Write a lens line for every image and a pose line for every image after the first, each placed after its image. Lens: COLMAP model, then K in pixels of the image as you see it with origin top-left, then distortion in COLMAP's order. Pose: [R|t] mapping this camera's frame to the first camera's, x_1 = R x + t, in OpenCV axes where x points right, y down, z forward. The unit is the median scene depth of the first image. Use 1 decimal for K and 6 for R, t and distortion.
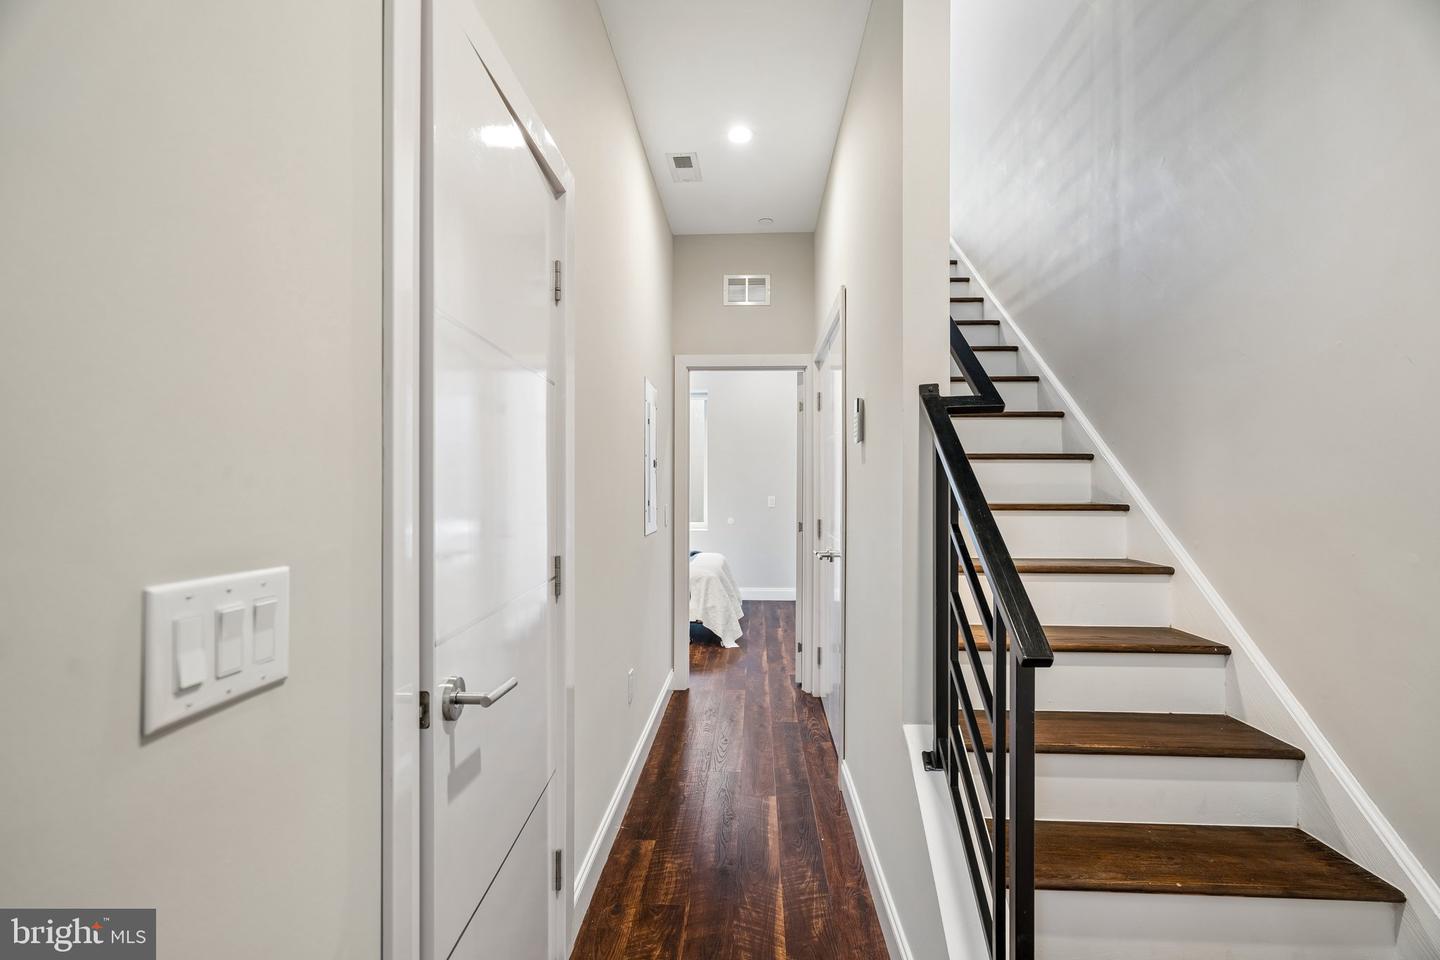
lens RADIAL K [[652.4, 0, 720.1], [0, 652.4, 484.3], [0, 0, 1]] dist [-0.003226, 0.003057]
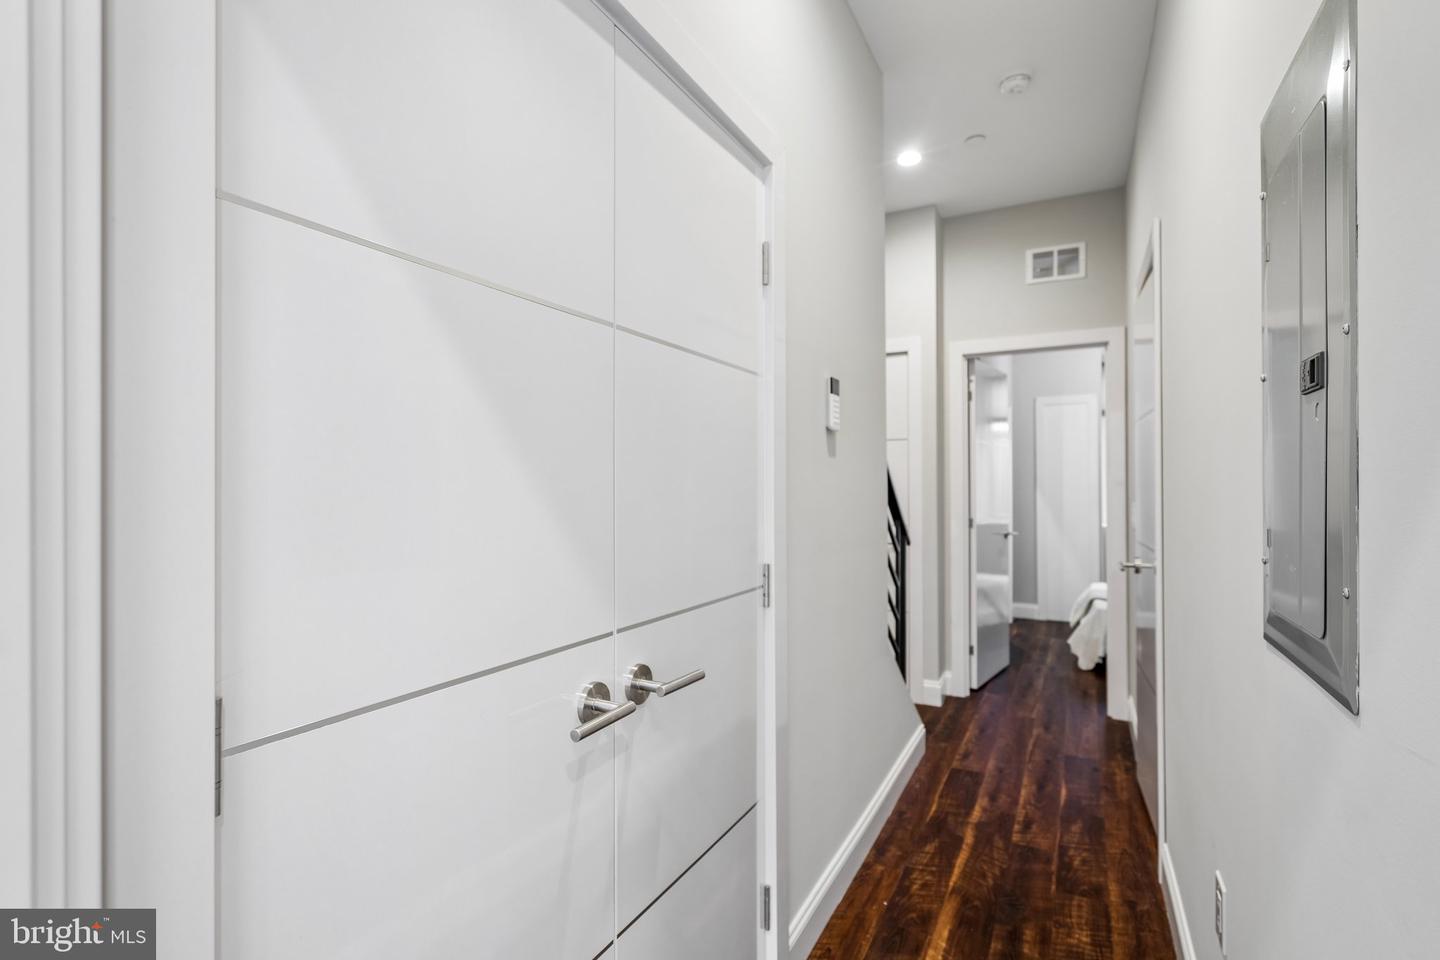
lens RADIAL K [[652.4, 0, 720.3], [0, 652.4, 482.2], [0, 0, 1]] dist [-0.003226, 0.003057]
pose [[-0.899973, 0.001328, 0.435943, -0.025437], [-0.002025, 0.999972, -0.007228, 0.010236], [-0.435940, -0.007388, -0.899945, 2.113883]]
